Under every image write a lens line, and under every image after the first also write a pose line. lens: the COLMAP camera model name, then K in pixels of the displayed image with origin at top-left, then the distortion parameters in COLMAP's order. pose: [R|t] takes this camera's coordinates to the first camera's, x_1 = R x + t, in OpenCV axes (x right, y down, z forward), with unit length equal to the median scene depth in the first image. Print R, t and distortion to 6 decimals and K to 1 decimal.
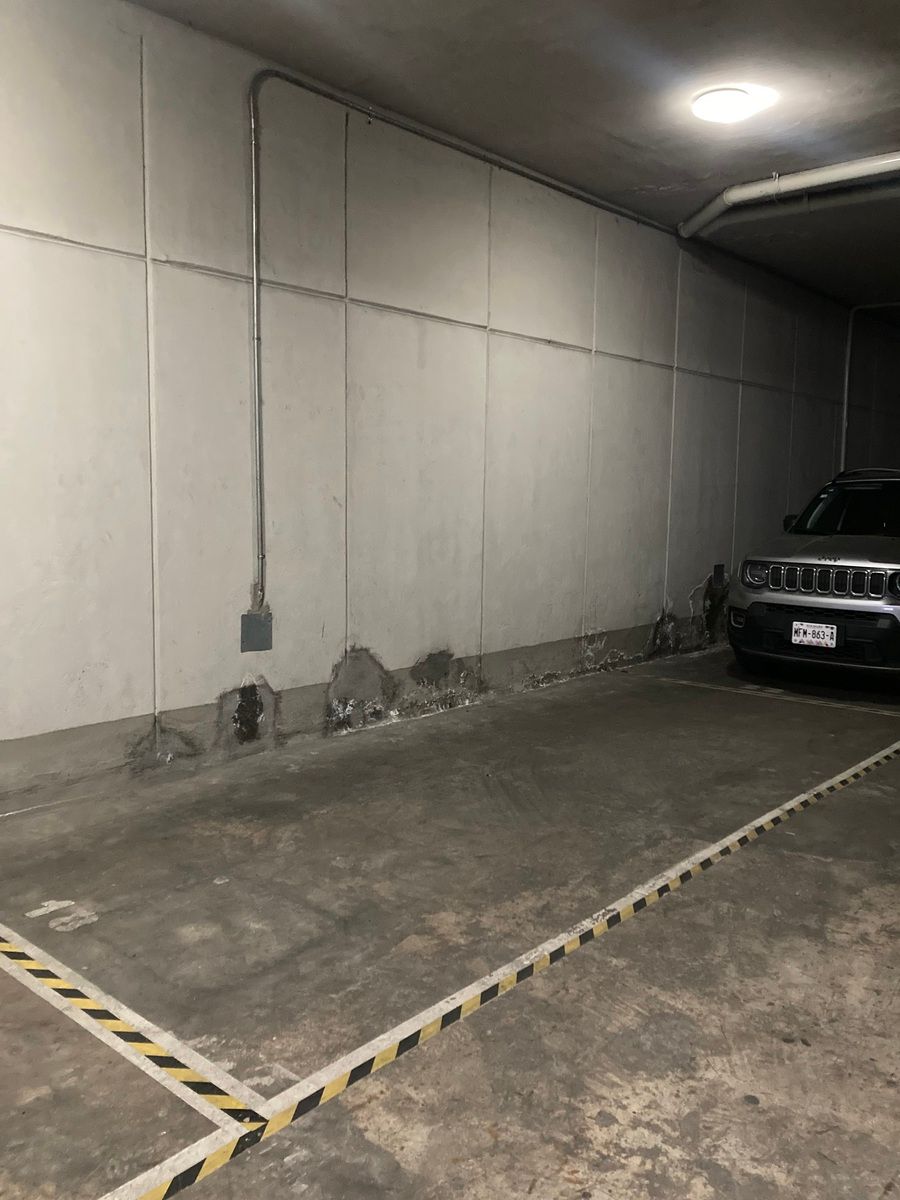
lens RADIAL K [[1000.3, 0, 450.2], [0, 1000.3, 603.4], [0, 0, 1]] dist [0.017622, -0.030283]
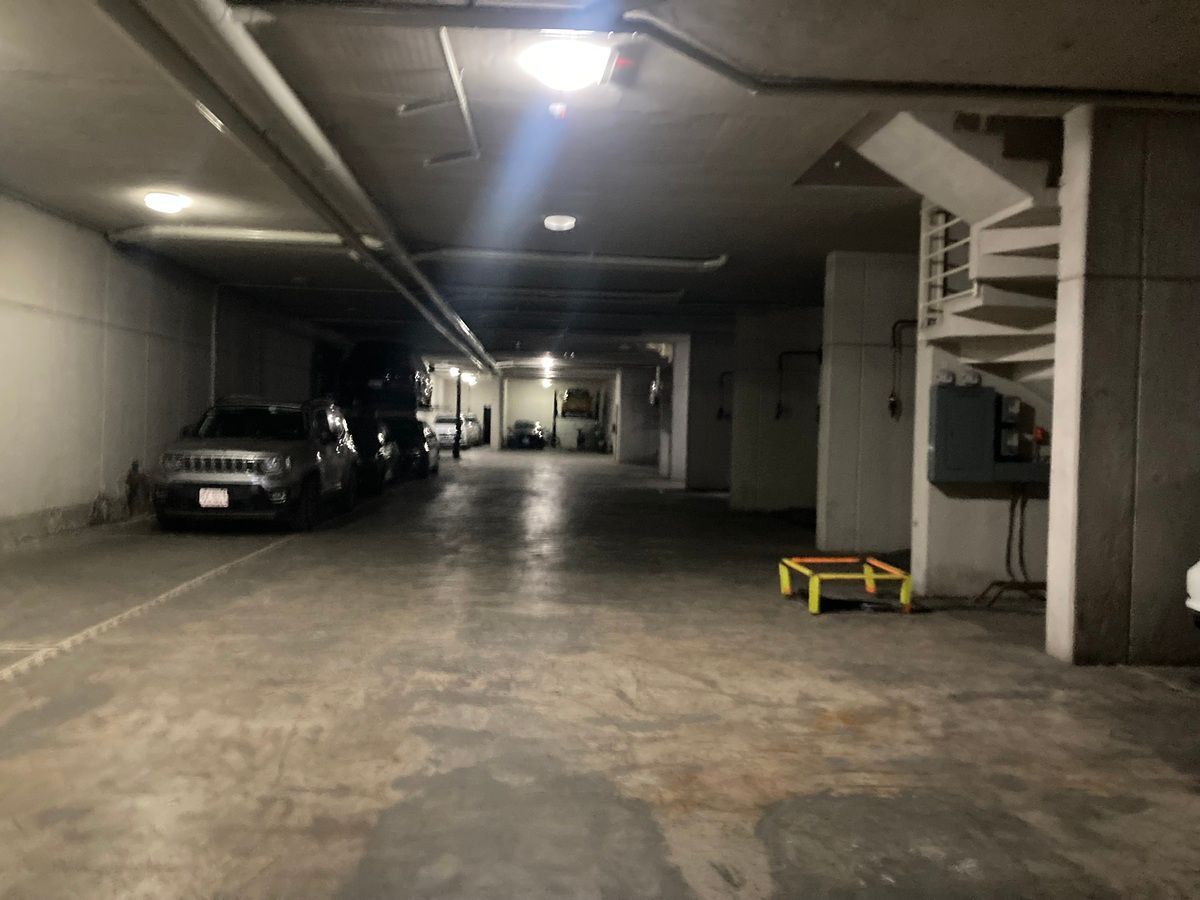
lens RADIAL K [[1000.3, 0, 600.4], [0, 1000.3, 451.8], [0, 0, 1]] dist [0.017622, -0.030283]
pose [[0.718796, -0.012124, 0.695115, -0.281997], [0.057552, 0.997454, -0.042116, 0.053763], [-0.692834, 0.070278, 0.717664, -0.545869]]
